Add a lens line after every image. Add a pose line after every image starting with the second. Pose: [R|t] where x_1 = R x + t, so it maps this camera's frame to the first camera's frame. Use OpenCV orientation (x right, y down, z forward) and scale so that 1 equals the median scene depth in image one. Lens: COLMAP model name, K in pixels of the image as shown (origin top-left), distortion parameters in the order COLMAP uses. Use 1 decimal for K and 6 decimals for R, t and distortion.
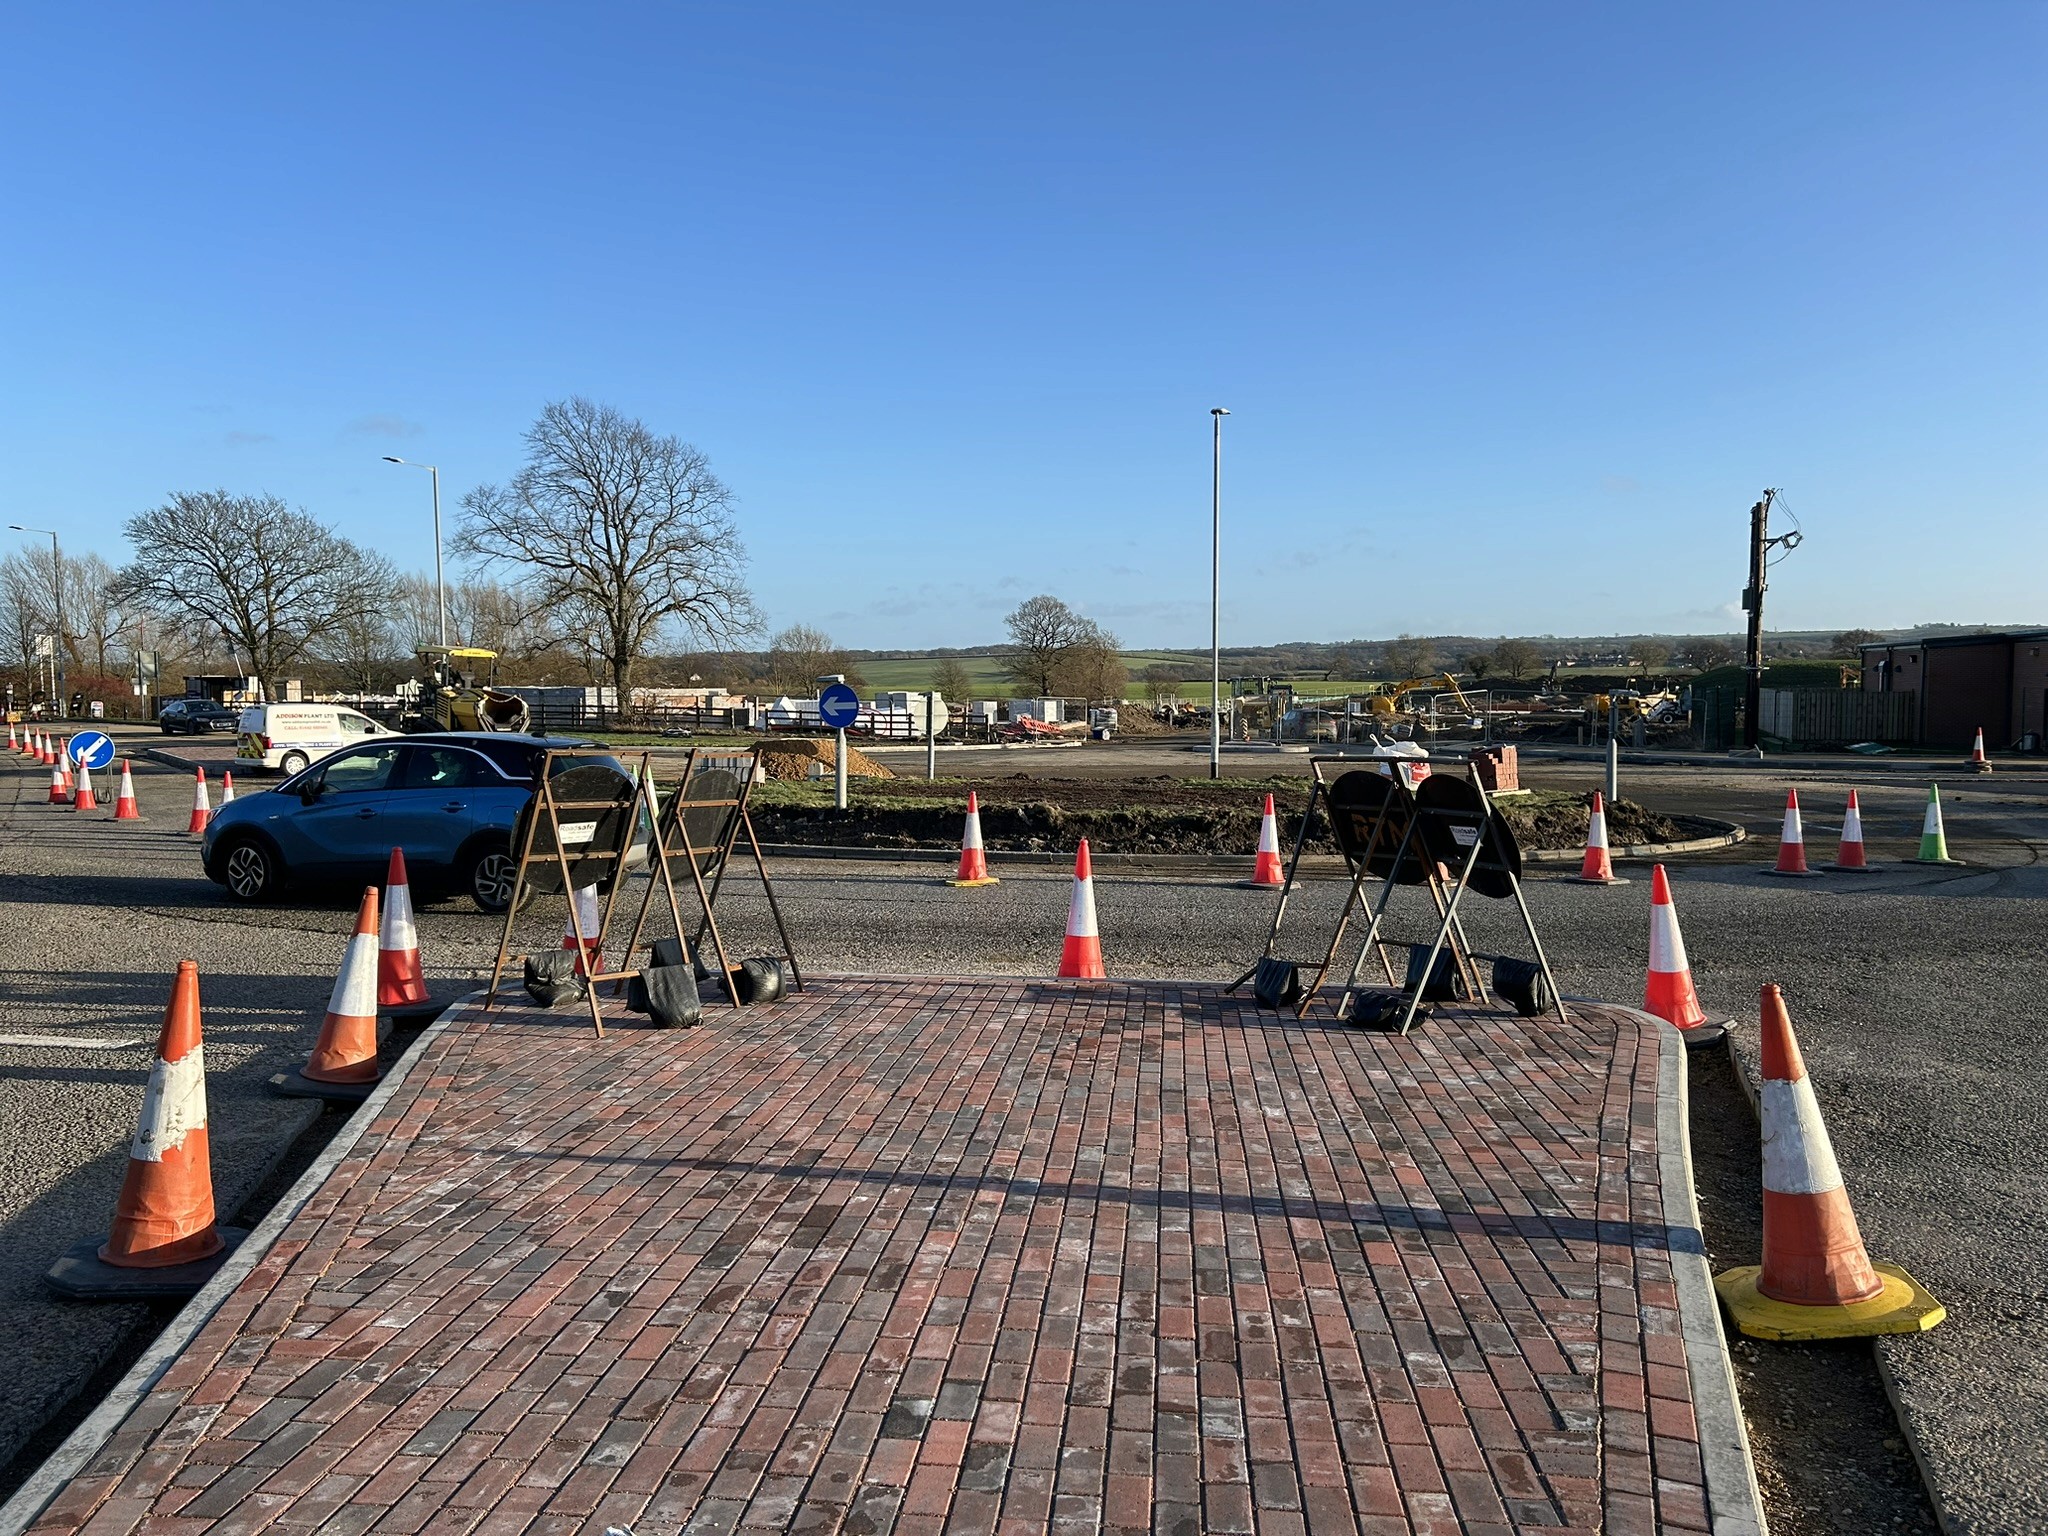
lens RADIAL K [[1436.3, 0, 1024.0], [0, 1436.3, 768.0], [0, 0, 1]] dist [-0.001327, -0.002618]
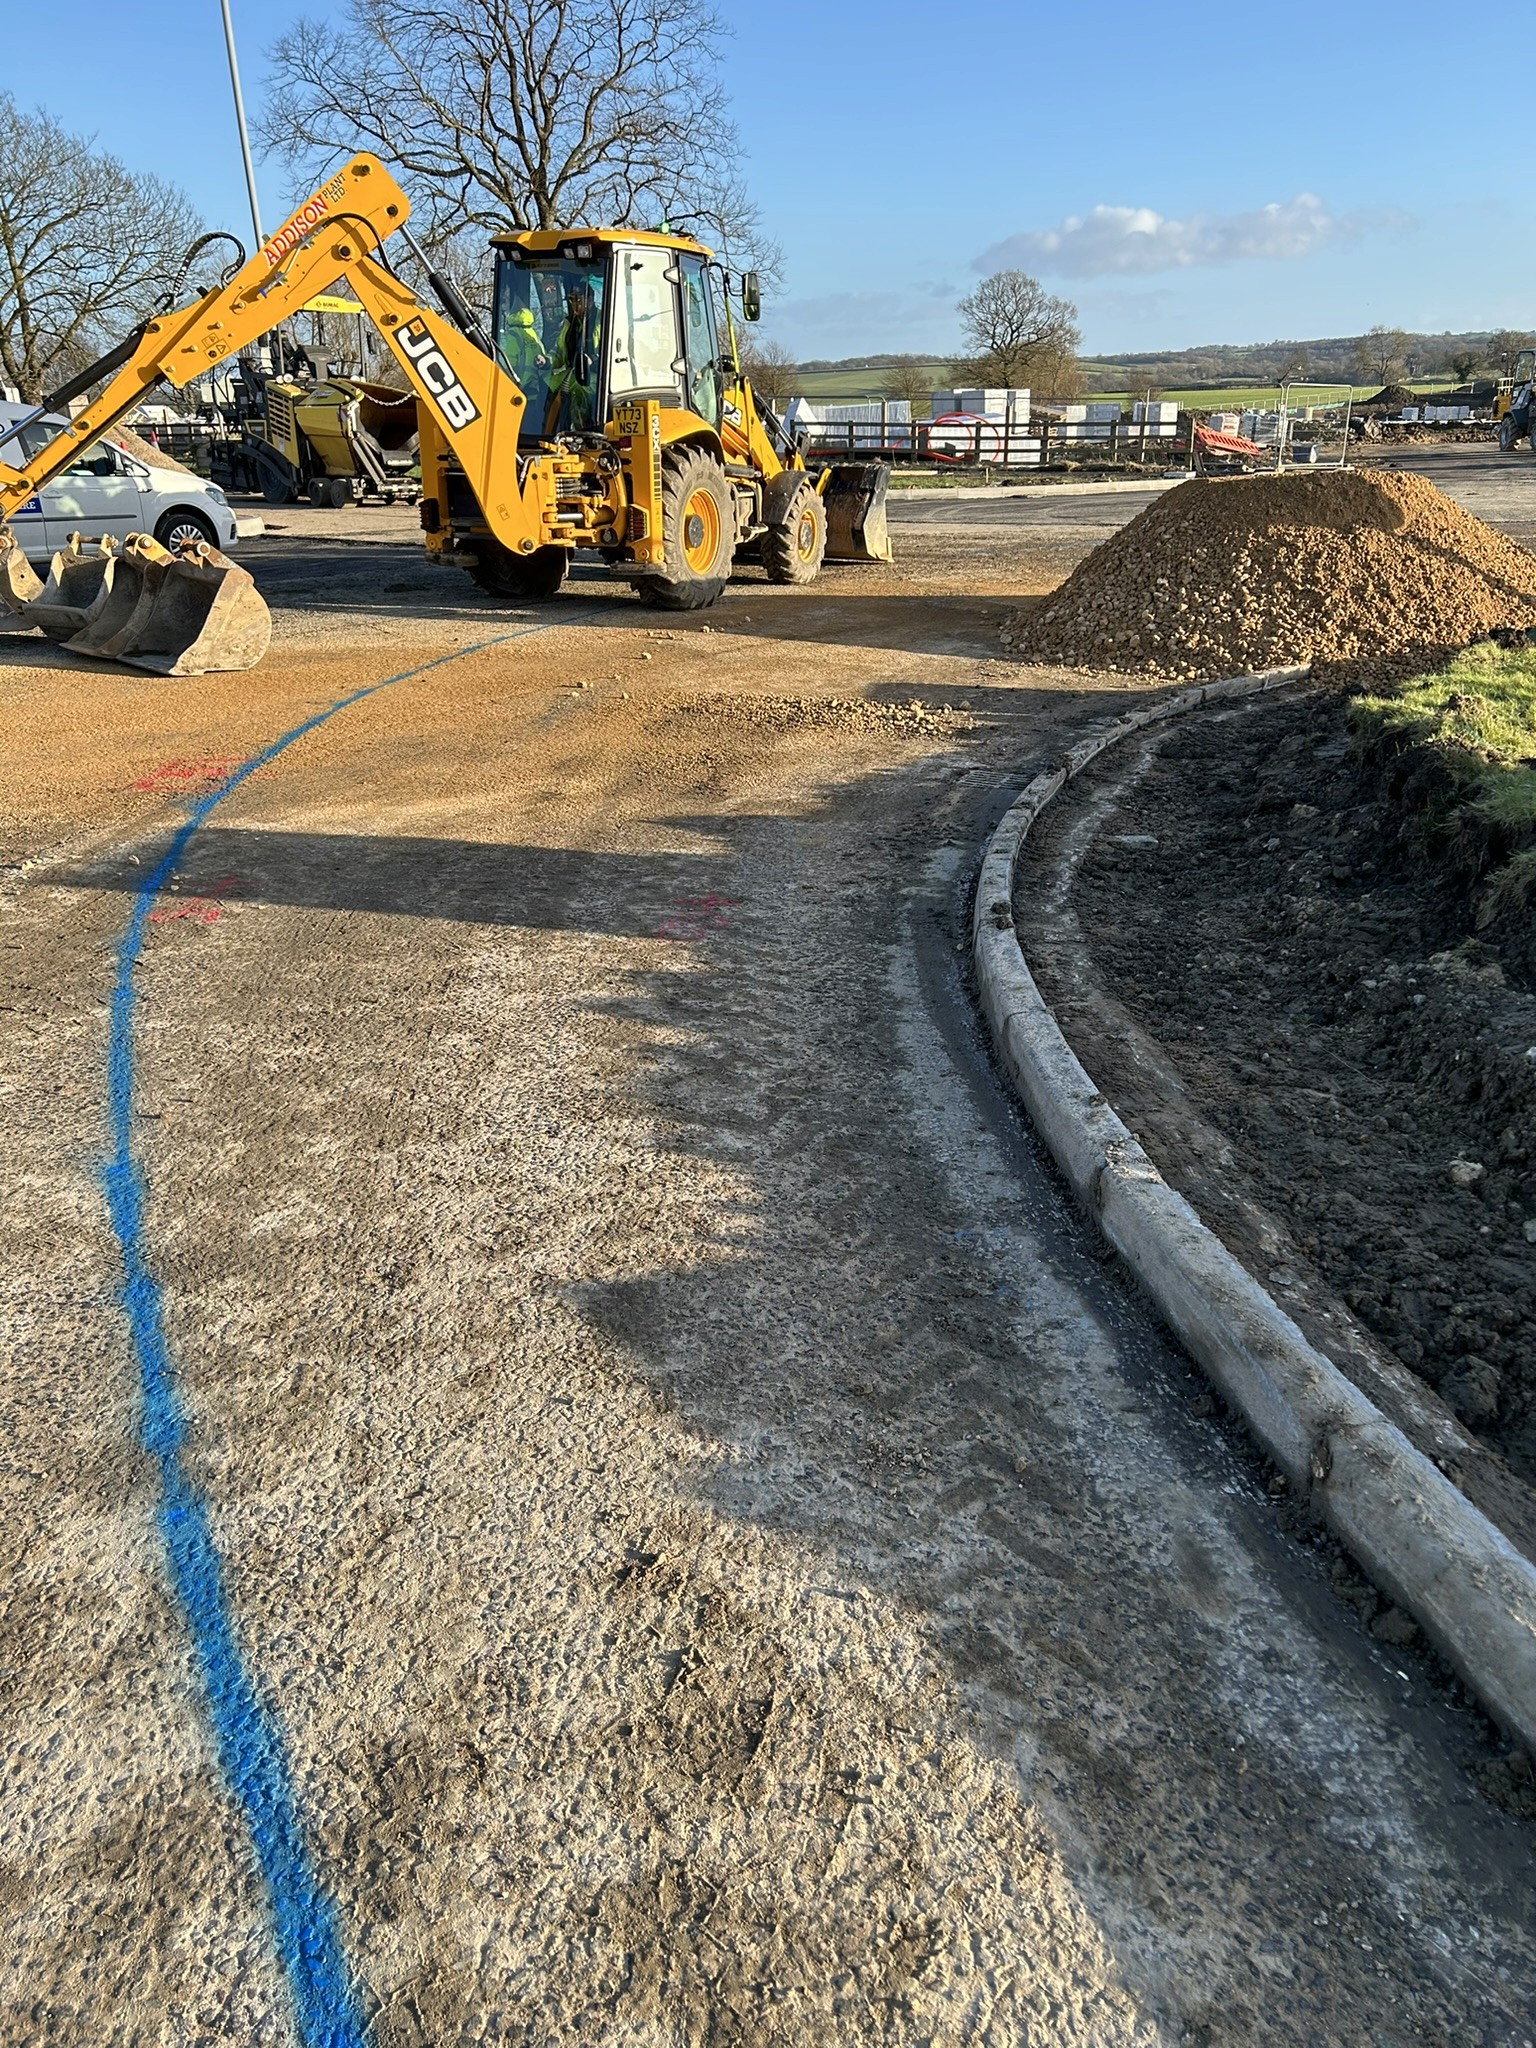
lens RADIAL K [[1436.3, 0, 768.0], [0, 1436.3, 1024.0], [0, 0, 1]] dist [-0.001327, -0.002618]
pose [[0.995959, 0.017635, -0.088064, -0.126727], [0.013621, 0.939531, 0.342193, -0.008165], [0.088773, -0.342009, 0.935494, 0.321578]]
